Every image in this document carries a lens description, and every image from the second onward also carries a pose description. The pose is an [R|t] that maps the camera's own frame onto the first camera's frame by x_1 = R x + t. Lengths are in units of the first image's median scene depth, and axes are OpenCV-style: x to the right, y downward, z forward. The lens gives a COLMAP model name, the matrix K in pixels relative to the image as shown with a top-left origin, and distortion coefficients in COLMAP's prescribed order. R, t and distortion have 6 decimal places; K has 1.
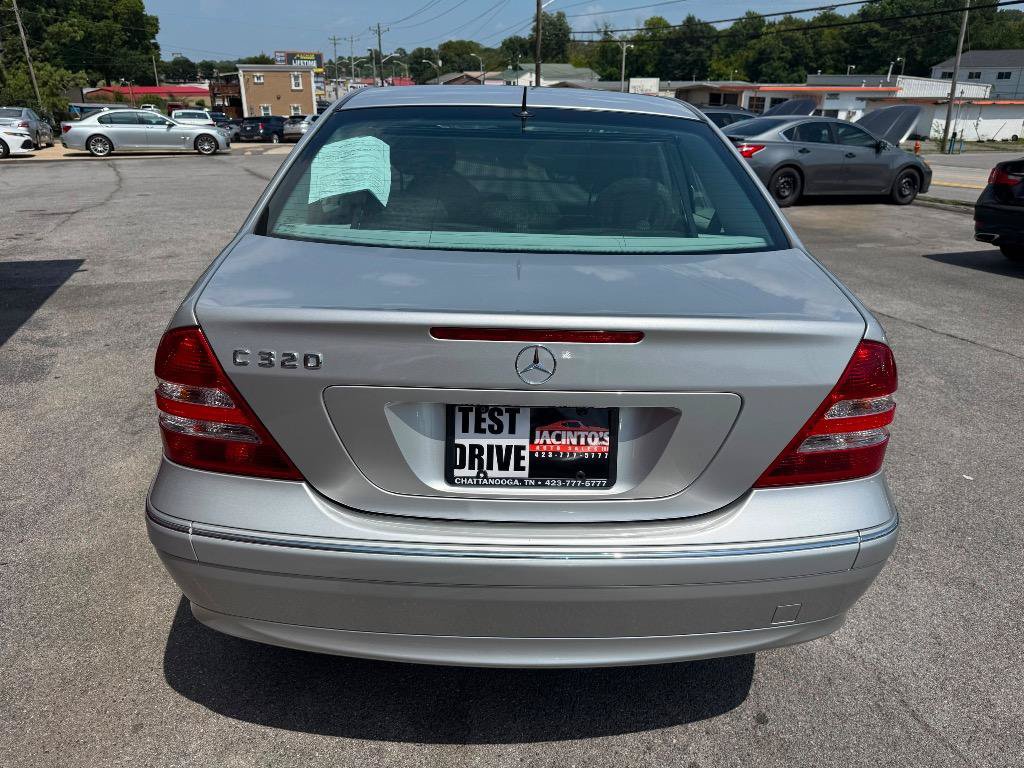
lens RADIAL K [[719.1, 0, 512.0], [0, 719.1, 384.0], [0, 0, 1]] dist [-0.003860, -0.005934]
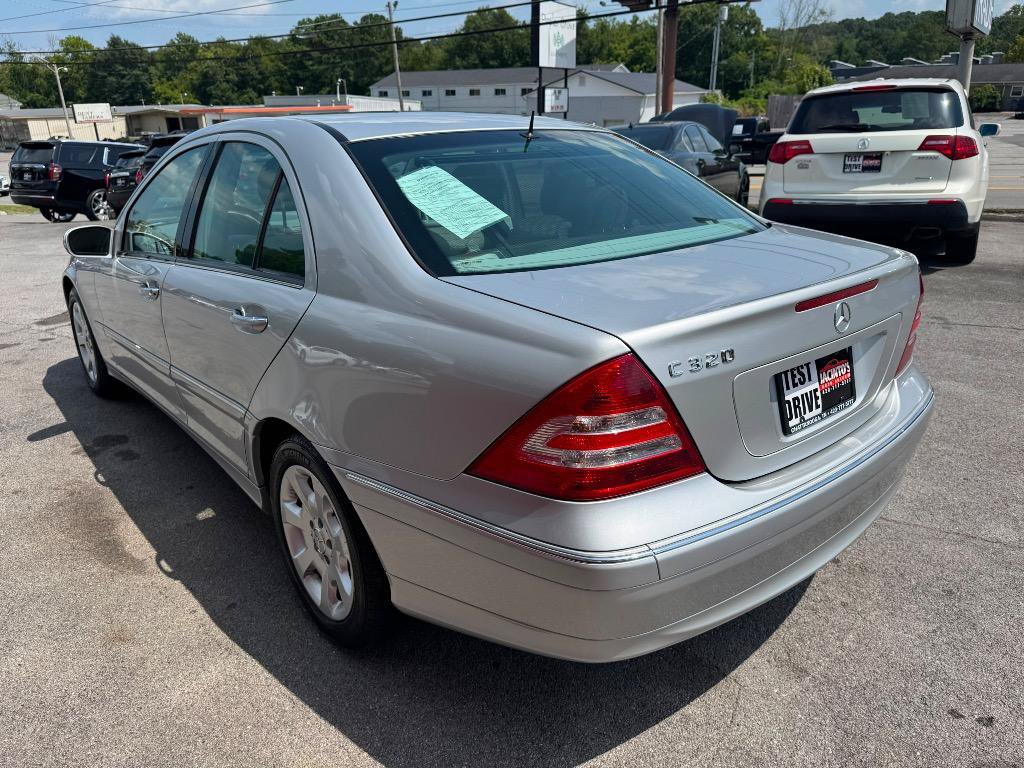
lens RADIAL K [[719.1, 0, 512.0], [0, 719.1, 384.0], [0, 0, 1]] dist [-0.003860, -0.005934]
pose [[0.781000, -0.246539, 0.573809, -1.130338], [0.261474, 0.963462, 0.058068, -0.135901], [-0.567160, 0.104685, 0.816928, 0.265262]]
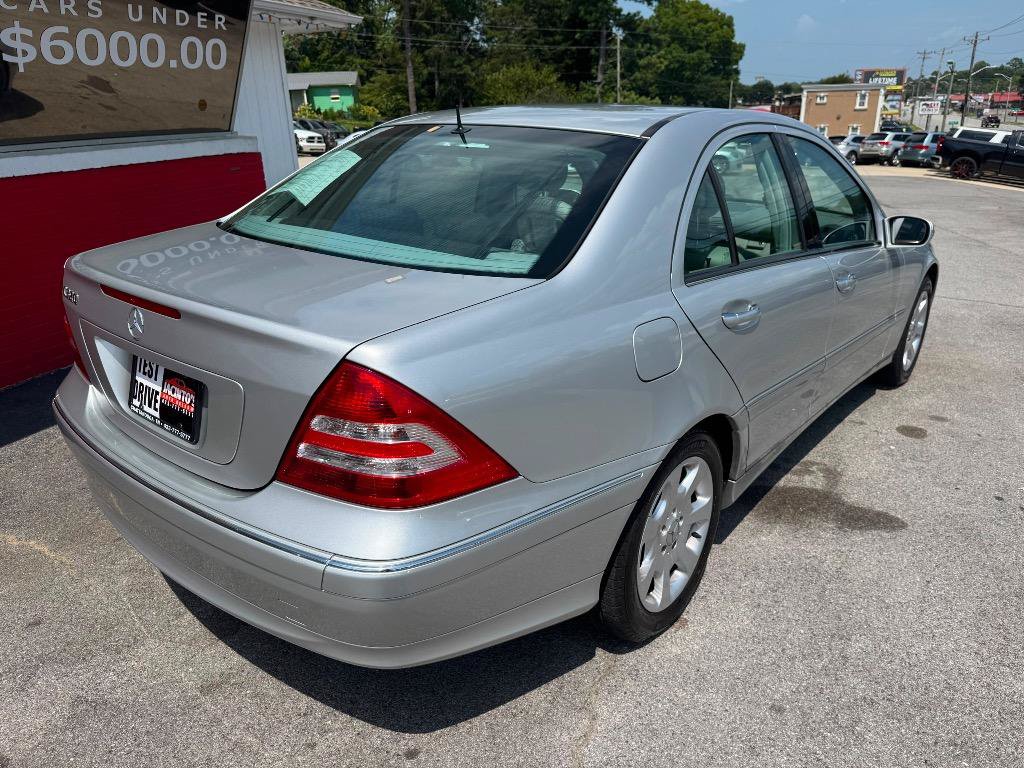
lens RADIAL K [[710.3, 0, 500.5], [0, 710.3, 392.7], [0, 0, 1]] dist [-0.008282, -0.005285]
pose [[0.765941, 0.211617, -0.607085, 1.227599], [-0.217844, 0.973842, 0.064613, -0.123344], [0.604878, 0.082760, 0.792006, 0.376515]]
